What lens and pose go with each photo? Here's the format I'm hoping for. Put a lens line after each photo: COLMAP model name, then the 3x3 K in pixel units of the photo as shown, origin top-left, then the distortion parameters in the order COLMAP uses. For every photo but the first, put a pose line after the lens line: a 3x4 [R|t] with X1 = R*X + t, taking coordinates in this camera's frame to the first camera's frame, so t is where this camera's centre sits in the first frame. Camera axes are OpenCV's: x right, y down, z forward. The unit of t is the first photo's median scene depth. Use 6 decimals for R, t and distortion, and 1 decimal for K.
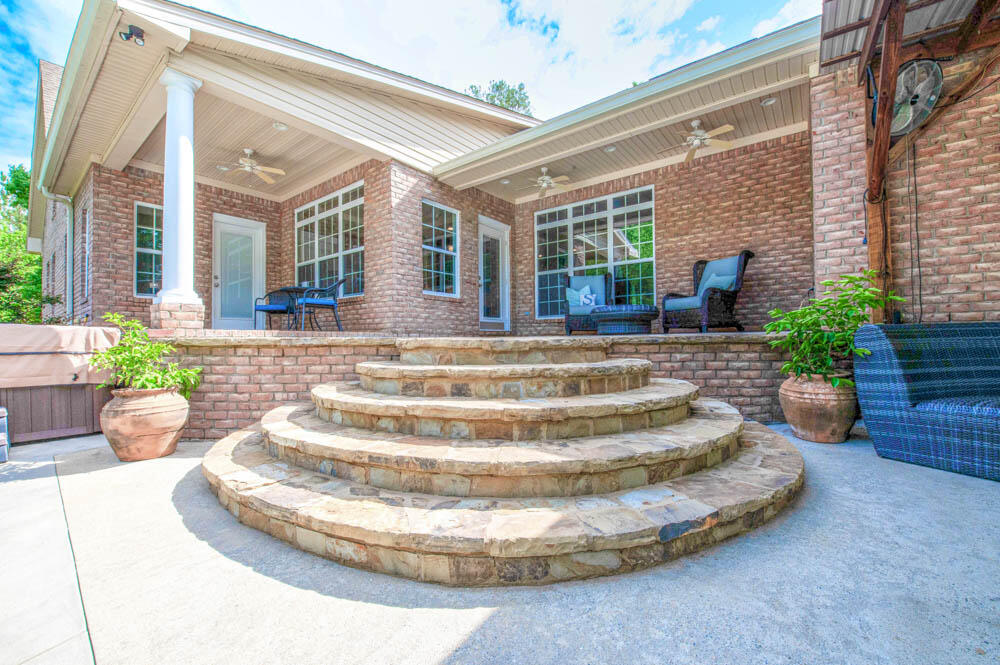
lens RADIAL K [[401.0, 0, 496.6], [0, 401.0, 339.0], [0, 0, 1]] dist [-0.018648, 0.000053]
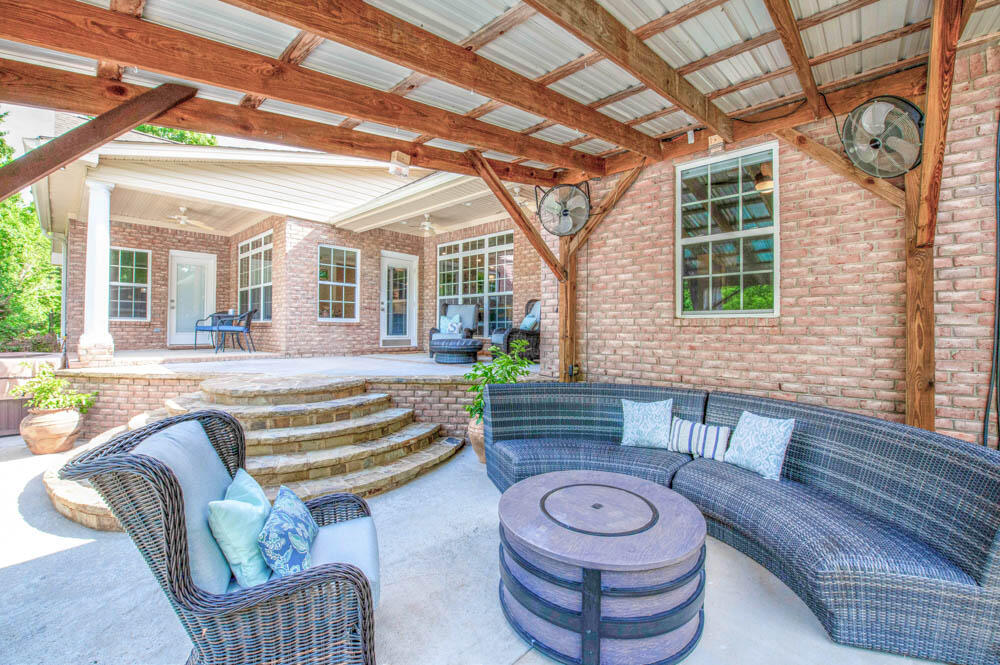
lens RADIAL K [[403.0, 0, 498.6], [0, 403.0, 329.2], [0, 0, 1]] dist [-0.019393, -0.000036]
pose [[0.997477, 0.016691, -0.068996, 0.459335], [-0.016333, 0.999850, 0.005762, -0.104864], [0.069082, -0.004621, 0.997600, -0.197227]]
